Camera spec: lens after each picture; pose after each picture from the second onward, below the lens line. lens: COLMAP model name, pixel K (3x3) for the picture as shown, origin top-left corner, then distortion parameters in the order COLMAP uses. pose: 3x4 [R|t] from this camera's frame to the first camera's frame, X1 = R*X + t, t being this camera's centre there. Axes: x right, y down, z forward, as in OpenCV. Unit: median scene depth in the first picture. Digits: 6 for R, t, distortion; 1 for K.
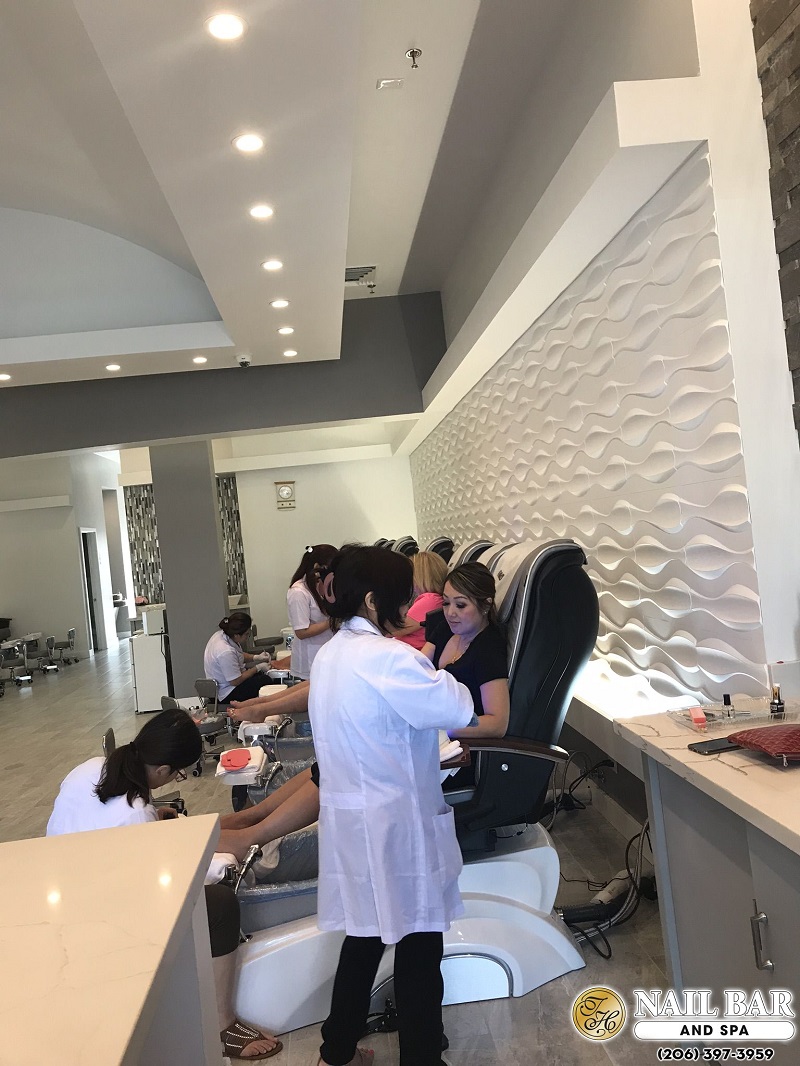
lens RADIAL K [[880.0, 0, 401.1], [0, 880.0, 527.7], [0, 0, 1]] dist [0.029103, -0.013000]
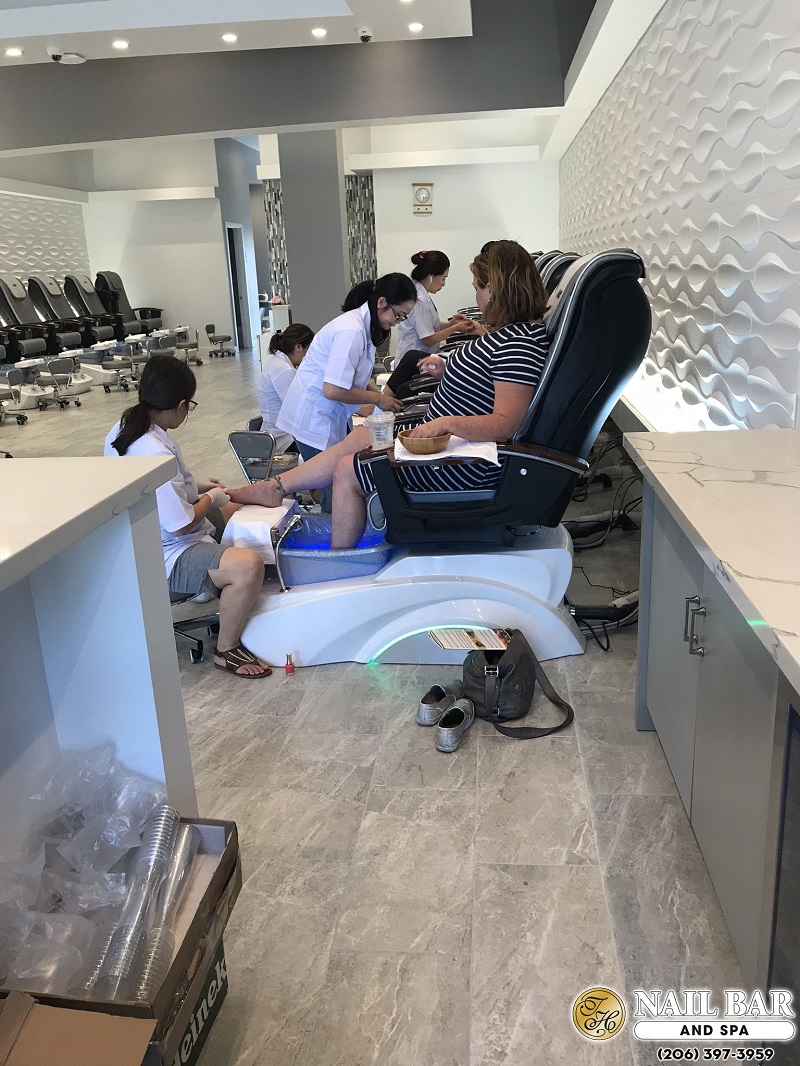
lens RADIAL K [[880.0, 0, 404.1], [0, 880.0, 528.4], [0, 0, 1]] dist [0.029103, -0.013000]
pose [[0.980560, 0.118846, -0.156133, 0.109417], [-0.065344, 0.948070, 0.311278, 0.014075], [0.185019, -0.295025, 0.937405, -0.021046]]
